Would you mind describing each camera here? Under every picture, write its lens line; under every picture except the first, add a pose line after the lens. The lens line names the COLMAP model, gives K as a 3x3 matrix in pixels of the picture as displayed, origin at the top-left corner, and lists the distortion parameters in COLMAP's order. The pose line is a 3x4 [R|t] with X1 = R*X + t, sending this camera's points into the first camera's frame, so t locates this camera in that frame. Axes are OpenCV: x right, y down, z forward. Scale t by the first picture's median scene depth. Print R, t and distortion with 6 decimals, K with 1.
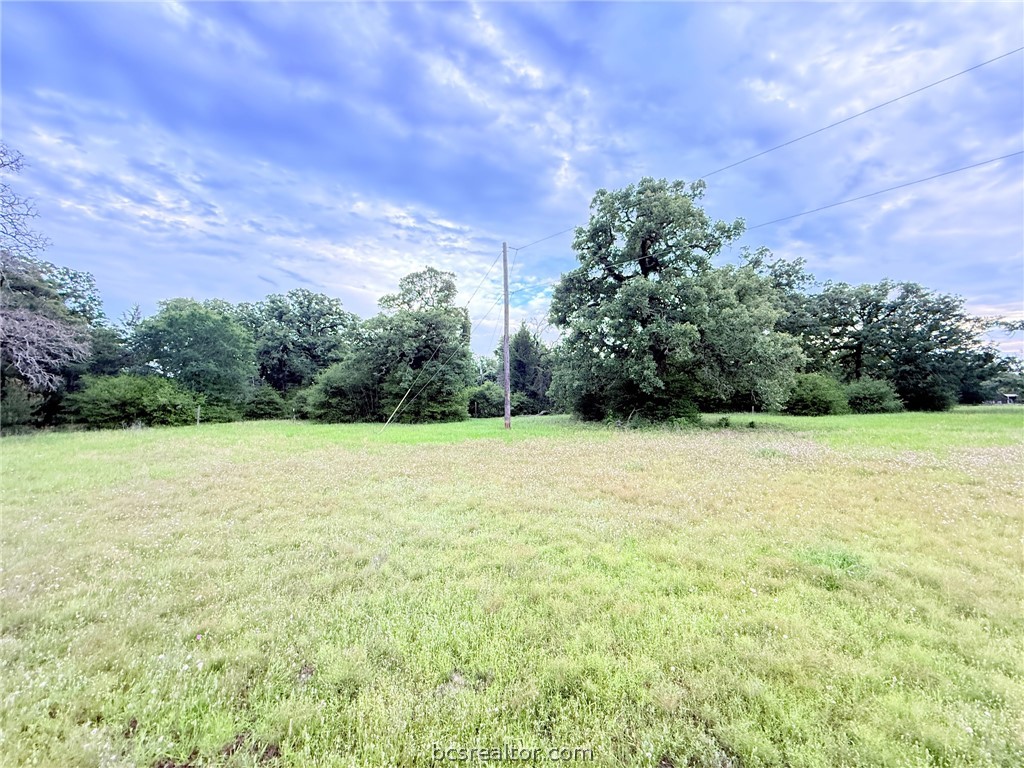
lens RADIAL K [[414.0, 0, 508.2], [0, 414.0, 384.4], [0, 0, 1]] dist [-0.000215, 0.000554]
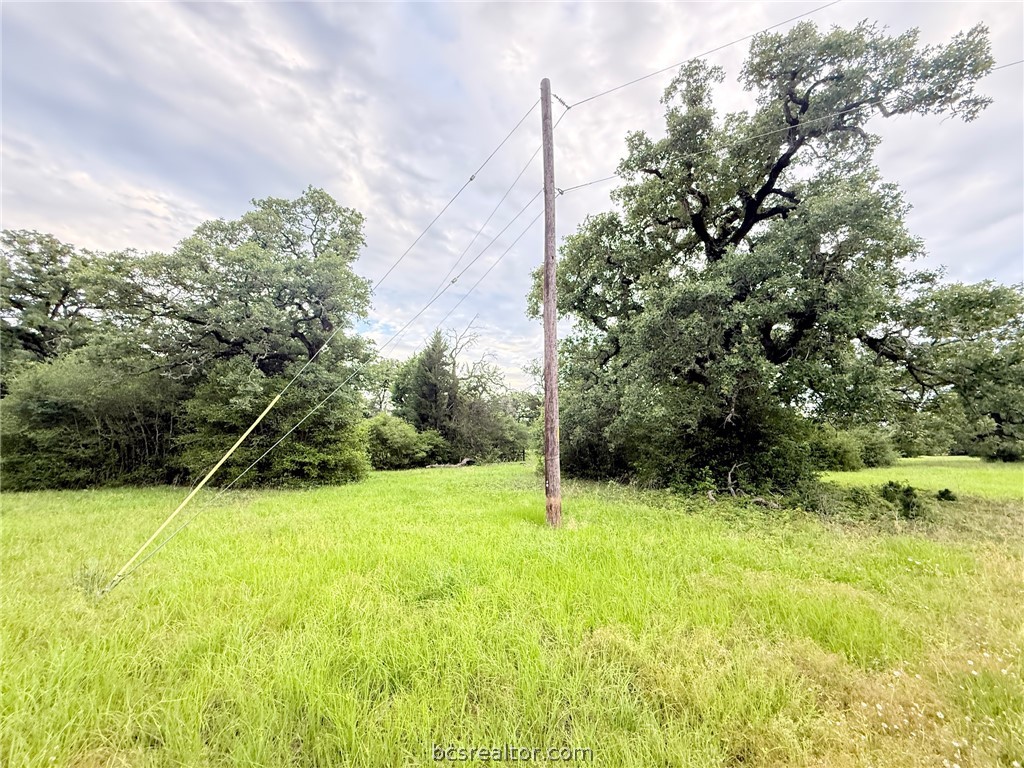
lens RADIAL K [[414.0, 0, 508.4], [0, 414.0, 381.4], [0, 0, 1]] dist [-0.000215, 0.000554]
pose [[0.941016, 0.069466, 0.331154, -0.115300], [-0.033060, 0.992892, -0.114335, 0.017780], [-0.336742, 0.096643, 0.936624, 0.430849]]
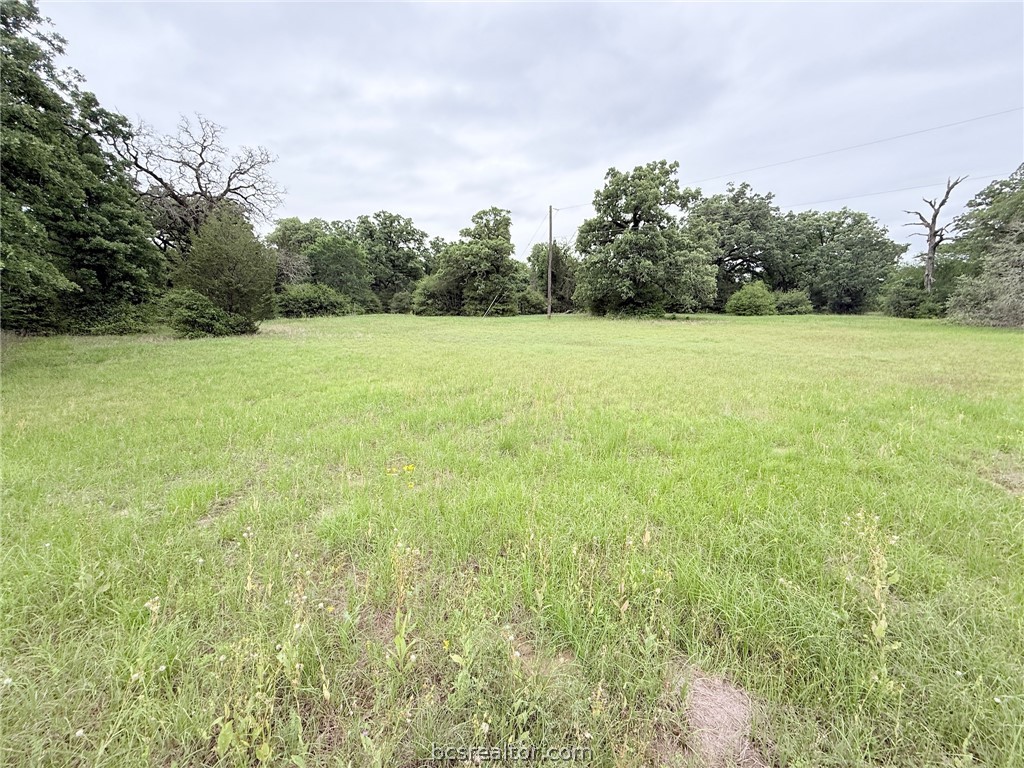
lens RADIAL K [[414.0, 0, 516.8], [0, 414.0, 383.9], [0, 0, 1]] dist [-0.000215, 0.000554]
pose [[0.999299, 0.019916, -0.031694, -0.051845], [-0.011908, 0.971865, 0.235238, -0.025368], [0.035488, -0.234695, 0.971421, -0.529307]]
